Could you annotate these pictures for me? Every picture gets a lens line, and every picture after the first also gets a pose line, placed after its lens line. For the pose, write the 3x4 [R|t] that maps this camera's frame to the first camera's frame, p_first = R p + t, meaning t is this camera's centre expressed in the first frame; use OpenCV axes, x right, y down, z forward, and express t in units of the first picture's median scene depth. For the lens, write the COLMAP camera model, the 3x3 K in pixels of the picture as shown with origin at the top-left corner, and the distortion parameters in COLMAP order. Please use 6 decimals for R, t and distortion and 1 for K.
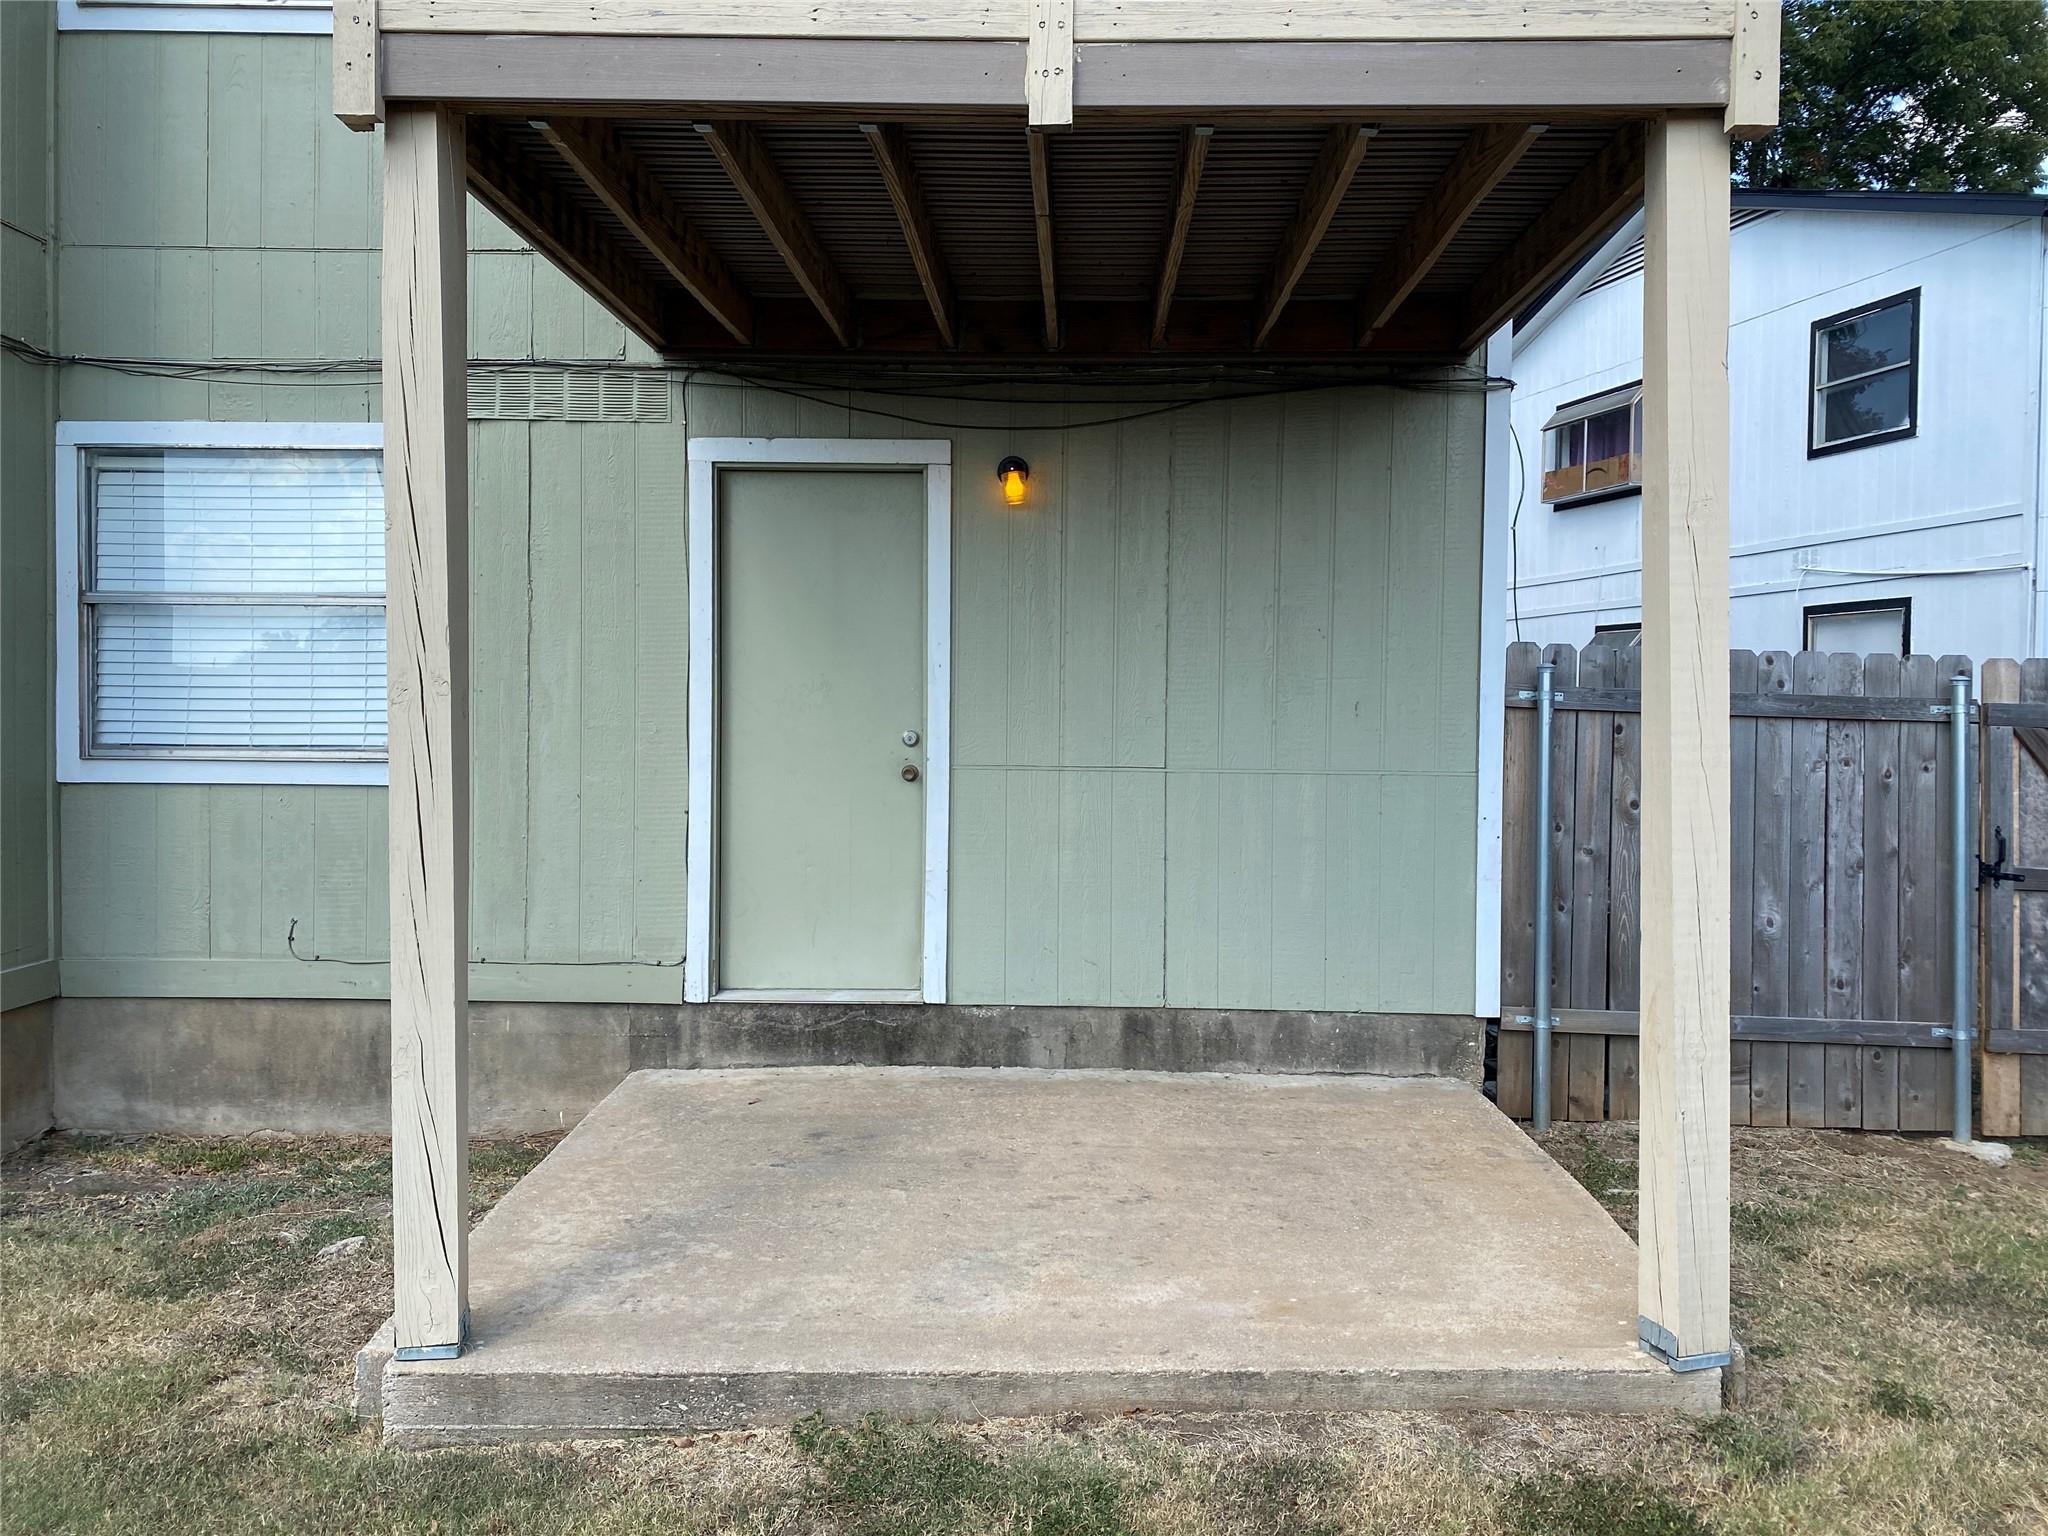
lens RADIAL K [[1562.3, 0, 1024.9], [0, 1562.3, 778.2], [0, 0, 1]] dist [0.032888, -0.037280]
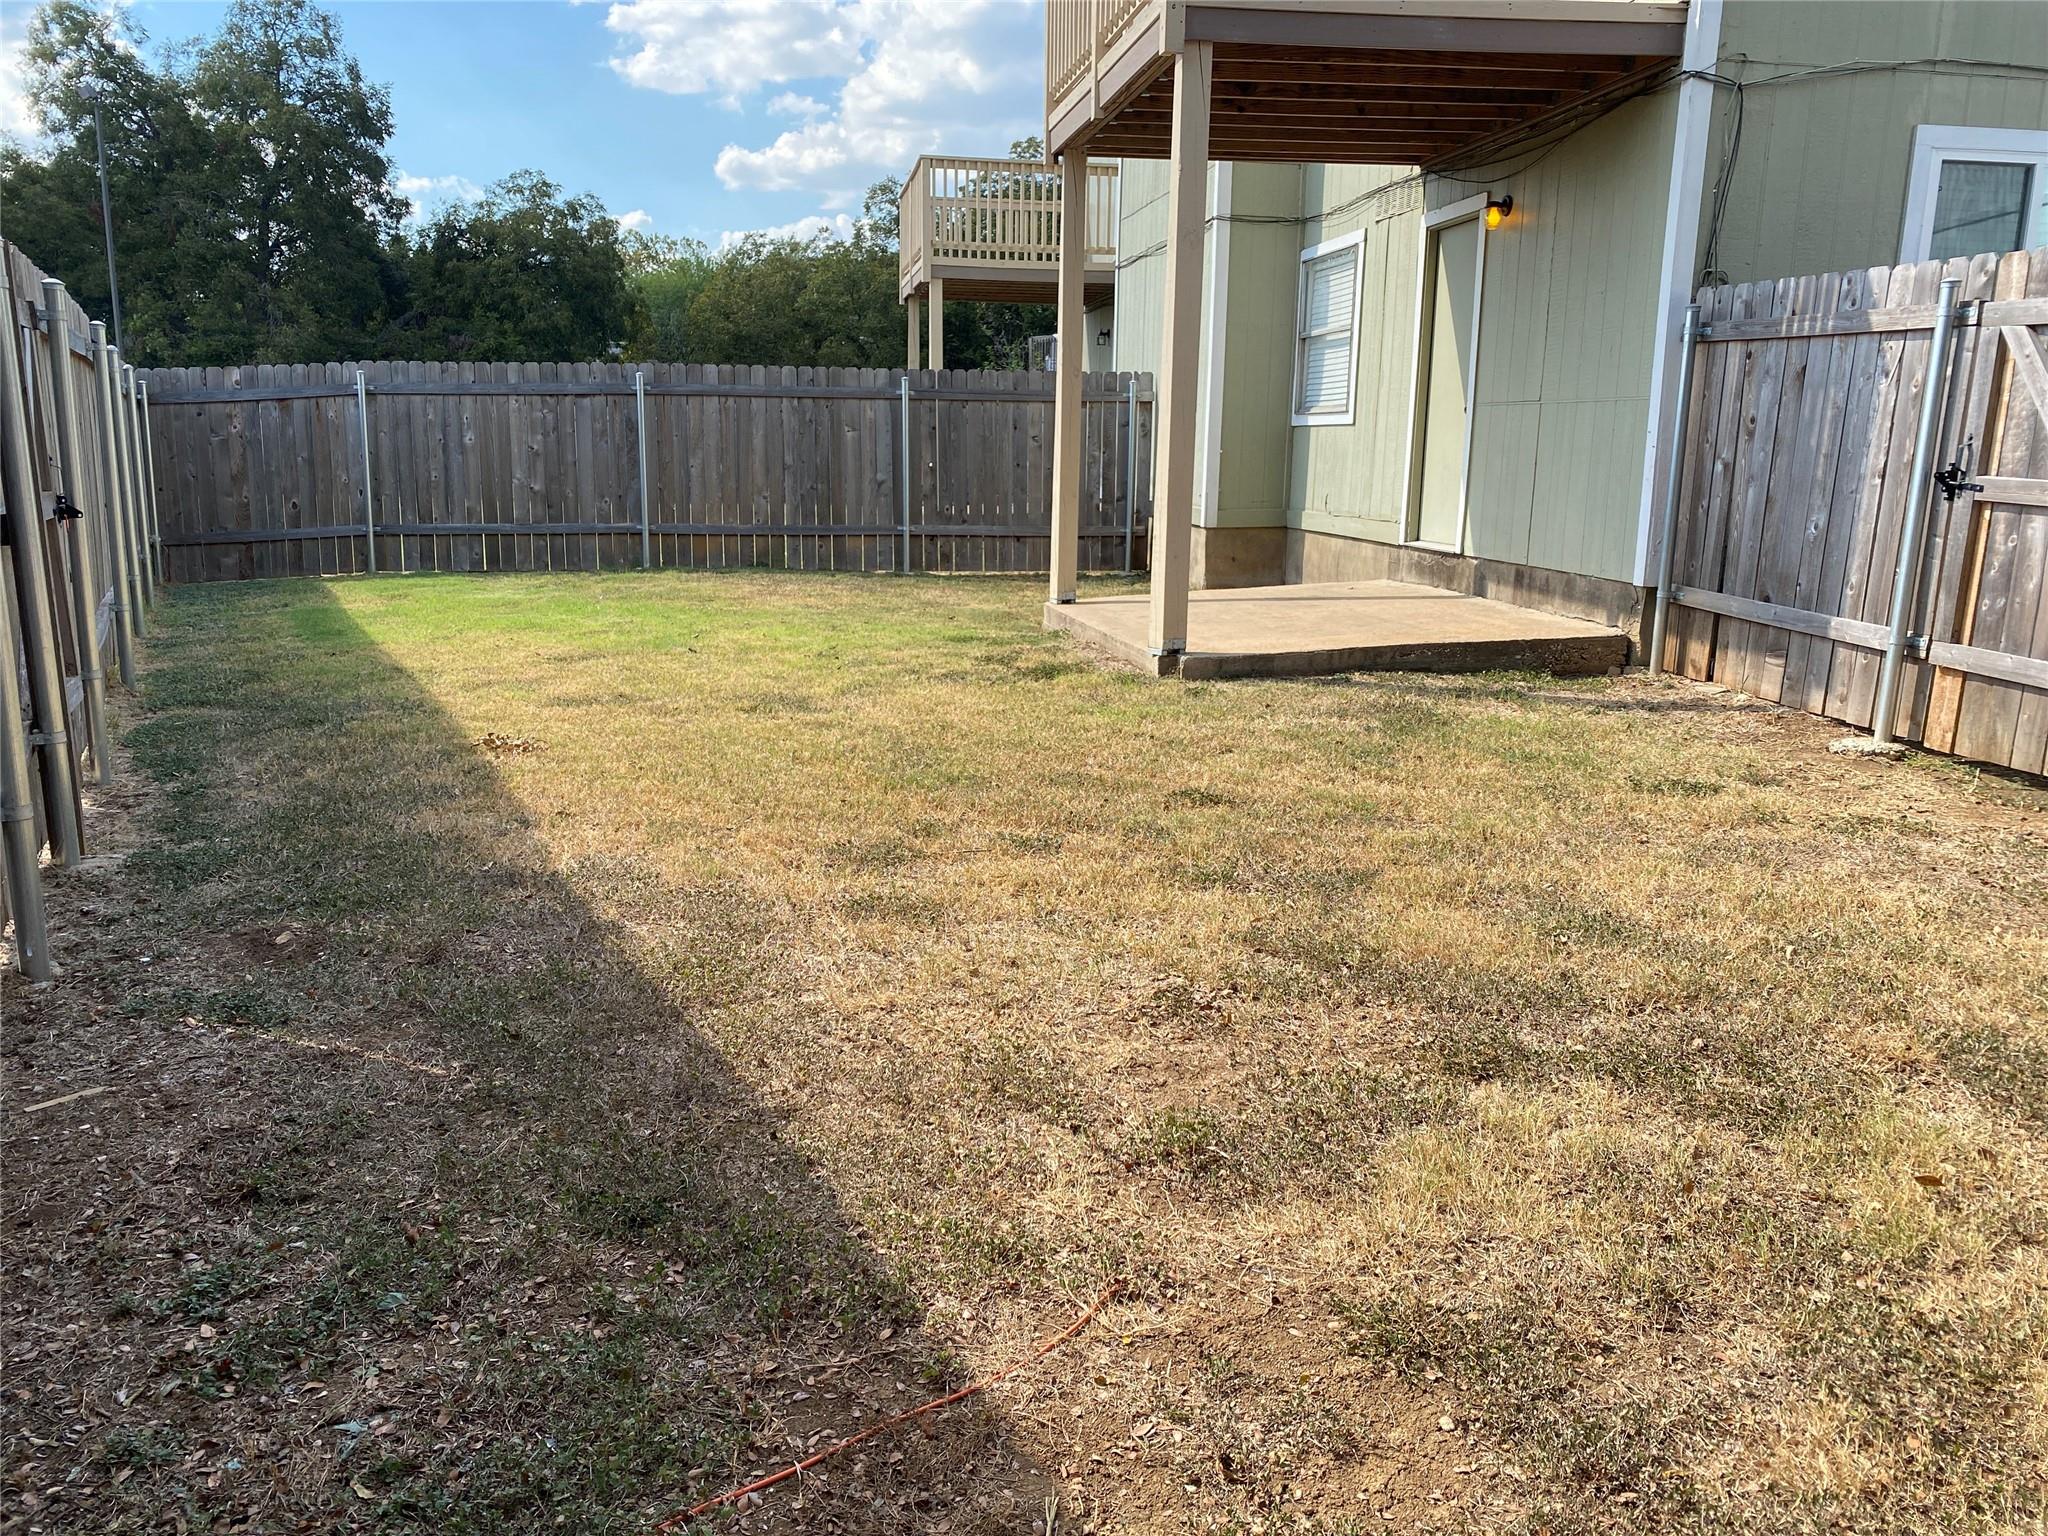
lens RADIAL K [[1562.3, 0, 1018.1], [0, 1562.3, 769.6], [0, 0, 1]] dist [0.032888, -0.037280]
pose [[0.179041, 0.194385, -0.964447, 1.487764], [-0.022621, 0.980841, 0.193490, 0.058282], [0.983582, -0.012826, 0.180008, 0.239371]]
